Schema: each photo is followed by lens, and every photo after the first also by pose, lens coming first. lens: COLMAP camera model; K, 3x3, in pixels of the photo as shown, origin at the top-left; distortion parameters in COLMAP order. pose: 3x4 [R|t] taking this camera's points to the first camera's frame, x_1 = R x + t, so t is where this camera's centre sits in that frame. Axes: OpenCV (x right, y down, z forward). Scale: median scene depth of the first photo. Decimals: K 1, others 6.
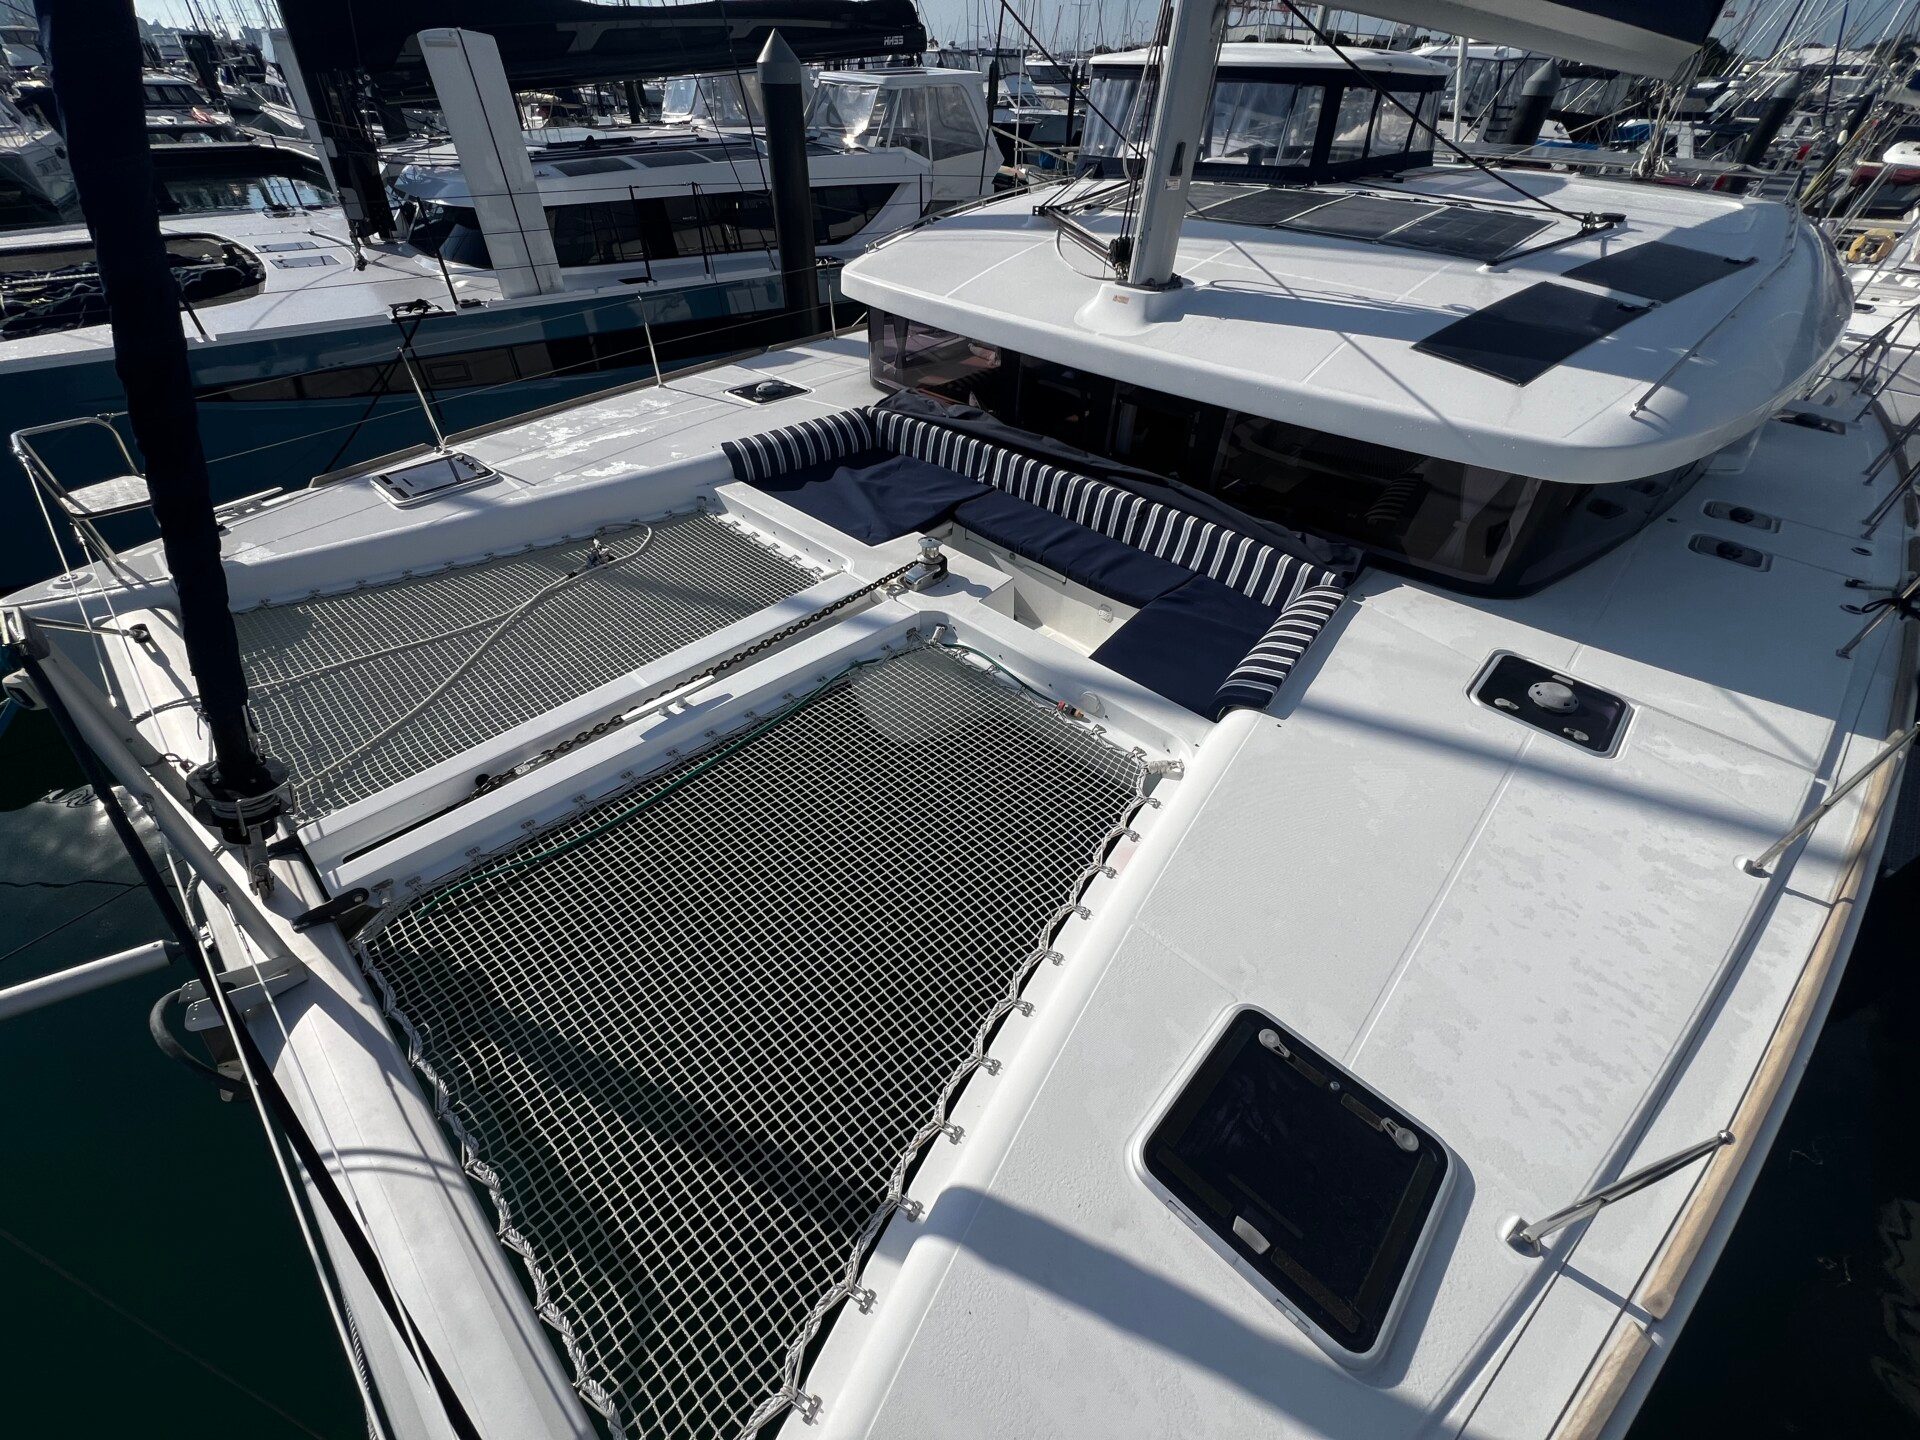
lens RADIAL K [[766.1, 0, 957.2], [0, 766.1, 716.0], [0, 0, 1]] dist [-0.002209, -0.000425]
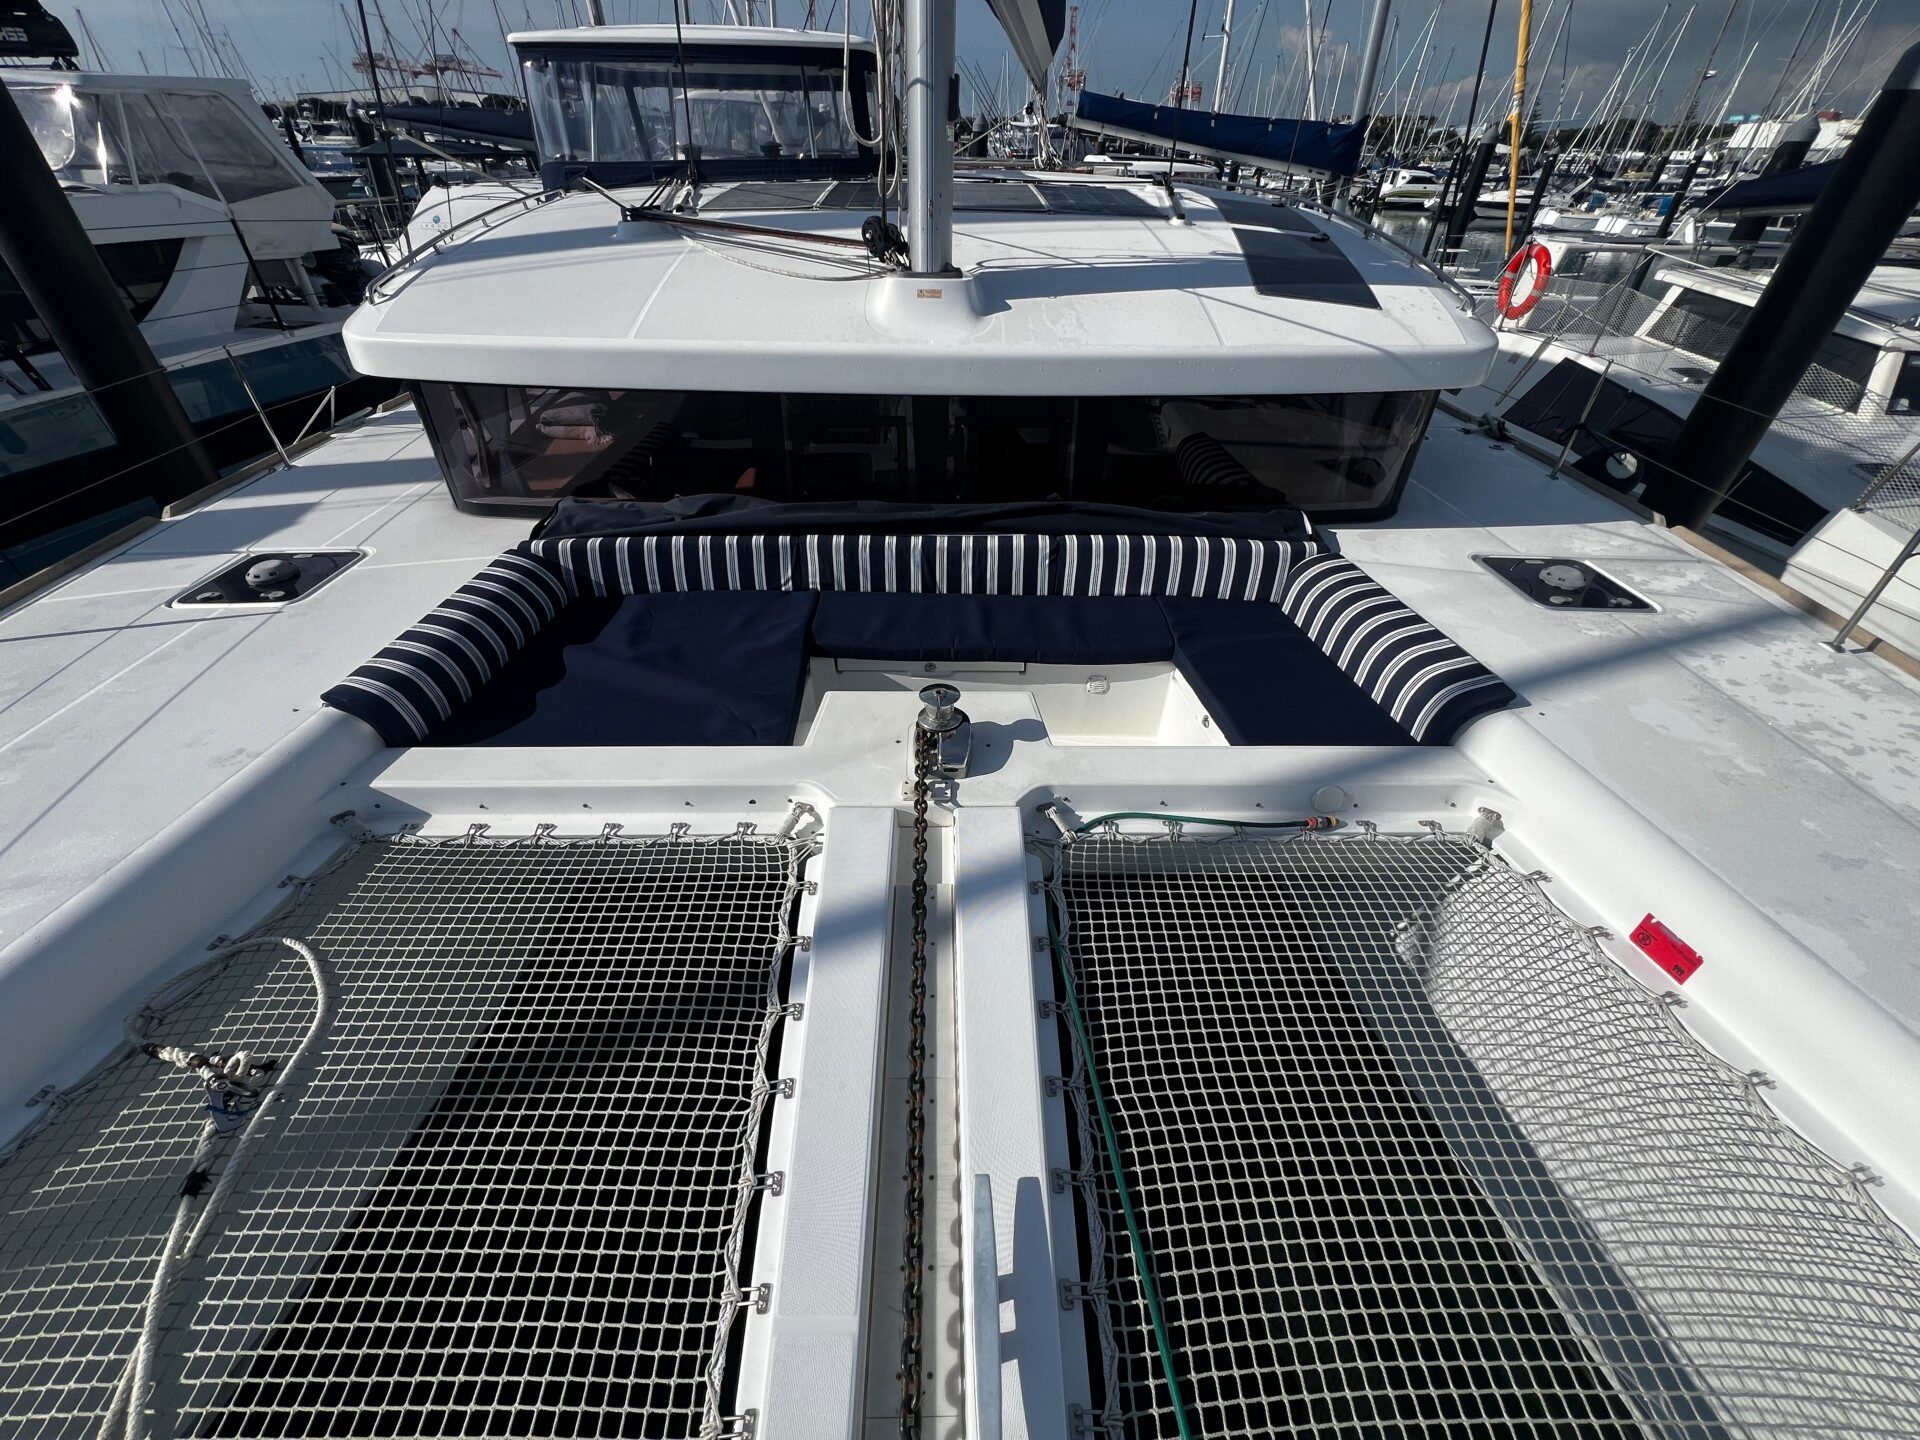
lens RADIAL K [[766.1, 0, 957.2], [0, 766.1, 716.0], [0, 0, 1]] dist [-0.002209, -0.000425]
pose [[0.712023, -0.421715, 0.561409, -0.324968], [0.452571, 0.886943, 0.092261, -0.228428], [-0.536845, 0.188386, 0.822379, 0.435884]]
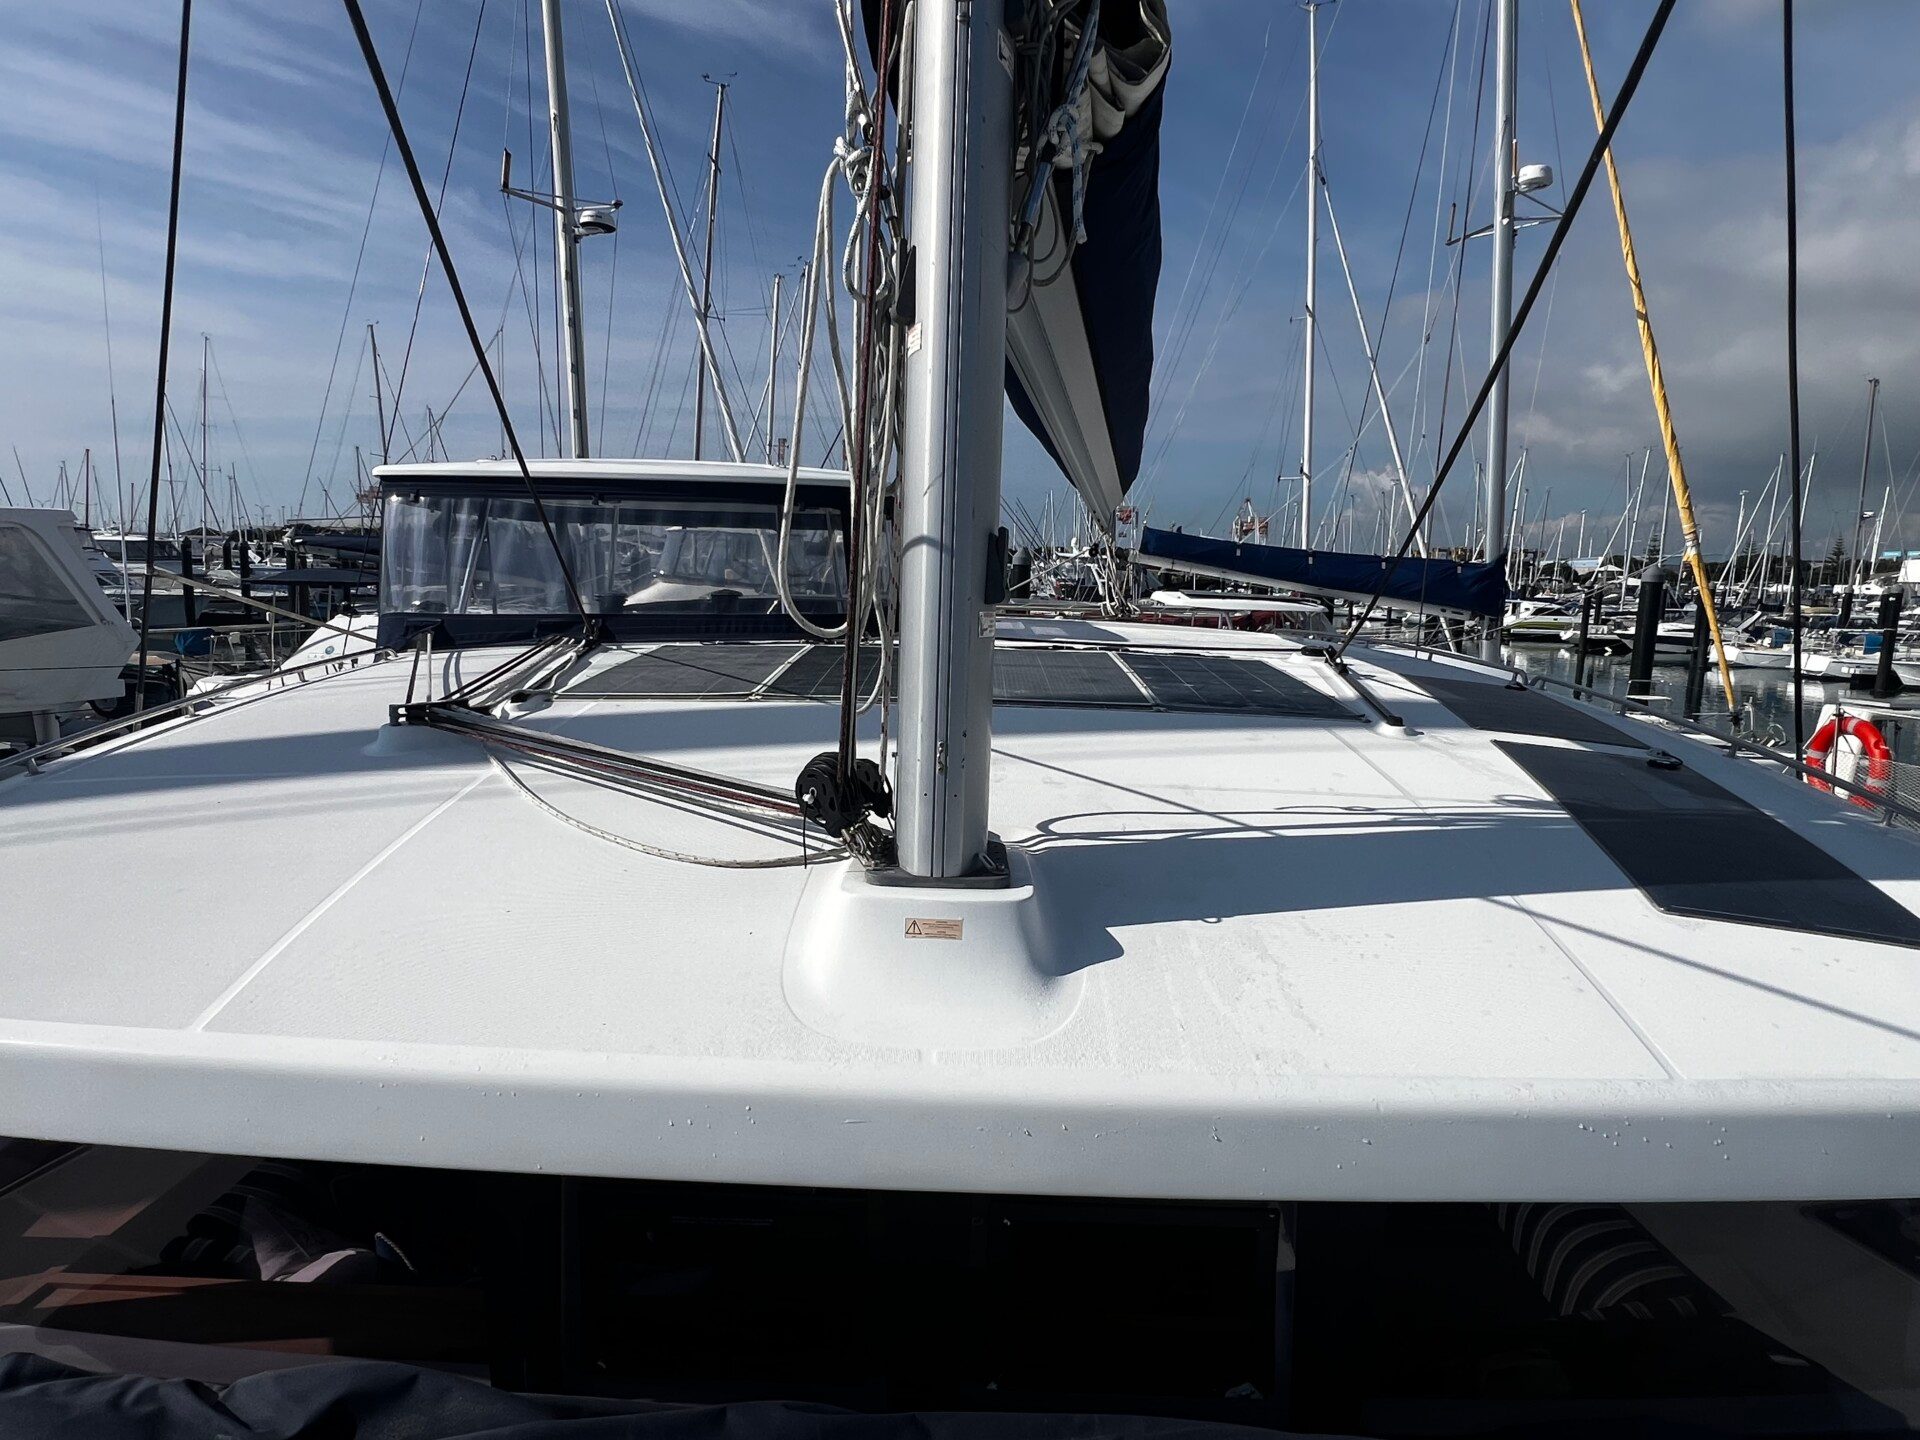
lens RADIAL K [[1068.1, 0, 995.7], [0, 1068.1, 716.8], [0, 0, 1]] dist [0.026349, -0.028122]
pose [[0.712795, -0.090586, 0.695498, -0.059361], [0.446236, 0.823607, -0.350063, -0.424792], [-0.541106, 0.559880, 0.627486, 0.625486]]
